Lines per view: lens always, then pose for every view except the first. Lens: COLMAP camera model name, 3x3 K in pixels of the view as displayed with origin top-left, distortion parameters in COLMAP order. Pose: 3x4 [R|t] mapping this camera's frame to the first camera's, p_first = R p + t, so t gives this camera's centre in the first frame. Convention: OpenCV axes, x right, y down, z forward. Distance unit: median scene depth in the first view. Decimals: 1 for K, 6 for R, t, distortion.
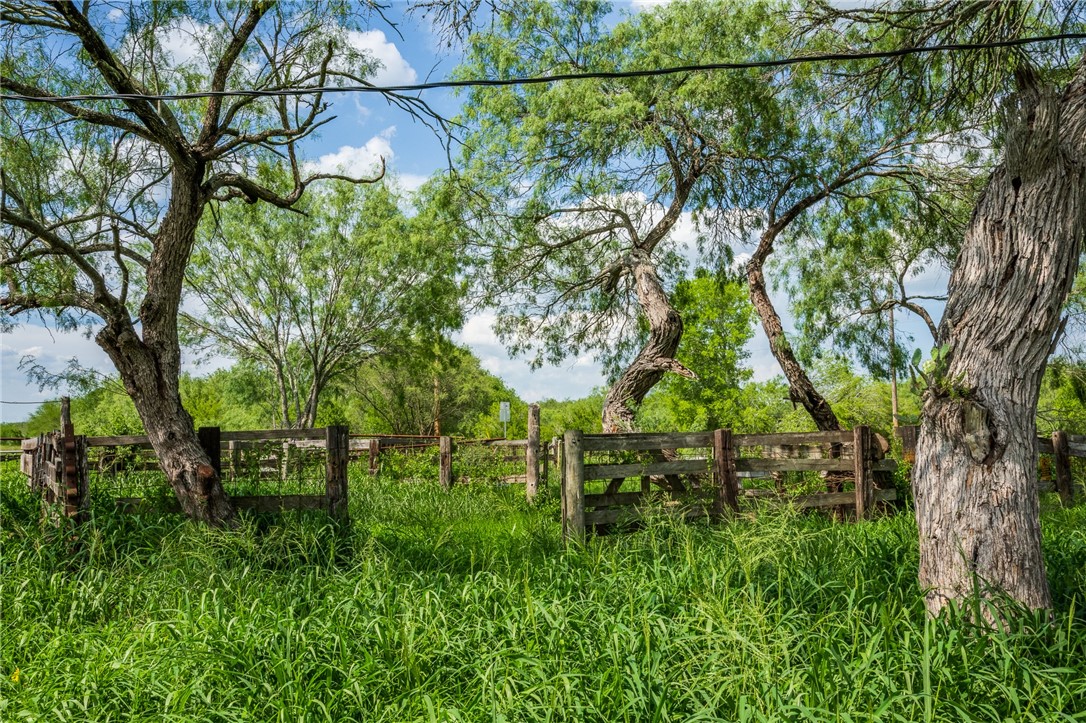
lens RADIAL K [[1022.3, 0, 540.9], [0, 1022.3, 362.2], [0, 0, 1]] dist [0.005888, 0.000000]
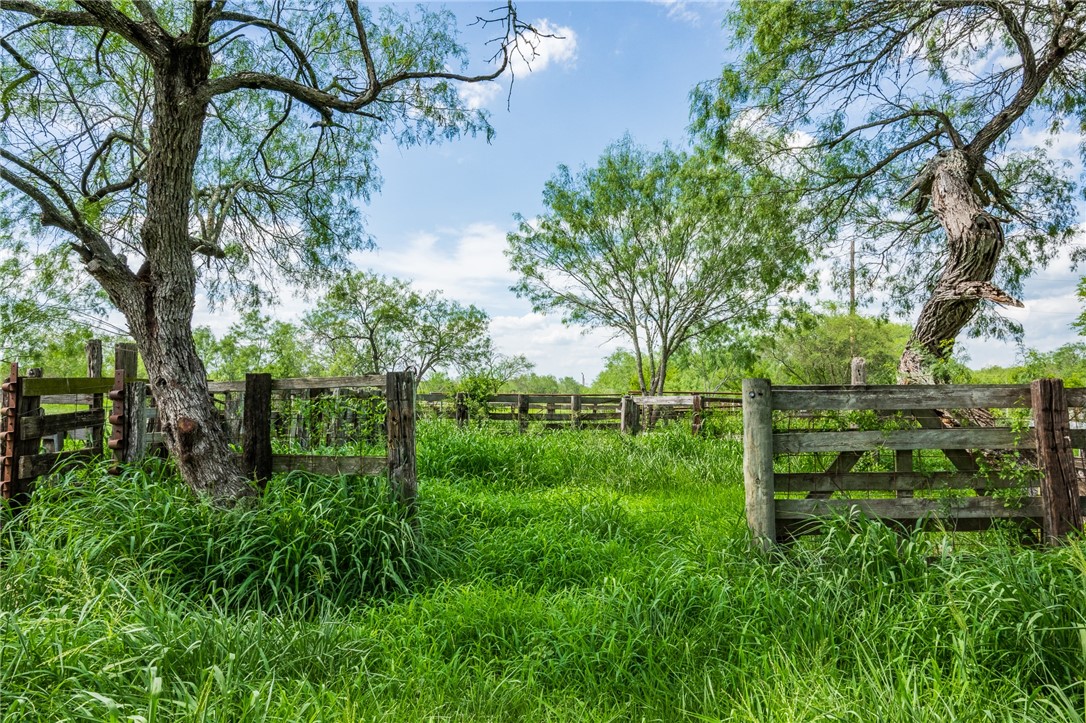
lens RADIAL K [[726.3, 0, 543.5], [0, 726.3, 364.5], [0, 0, 1]] dist [-0.001231, -0.008632]
pose [[0.839655, -0.017706, -0.542831, 0.133333], [0.031161, 0.999393, 0.015602, 0.033607], [0.542225, -0.030015, 0.839697, 0.384672]]
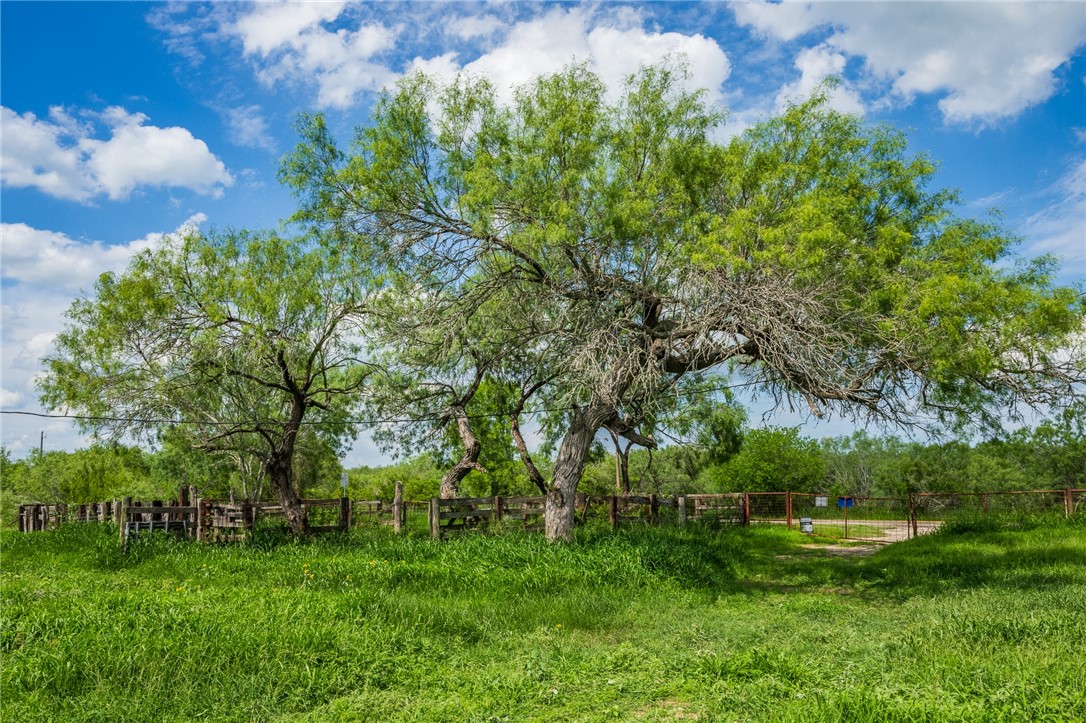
lens RADIAL K [[906.8, 0, 542.7], [0, 906.8, 356.7], [0, 0, 1]] dist [0.002169, -0.001471]
pose [[0.976242, 0.020613, 0.215699, -0.138197], [-0.003737, 0.996918, -0.078357, -0.070631], [-0.216650, 0.075689, 0.973311, -0.830684]]
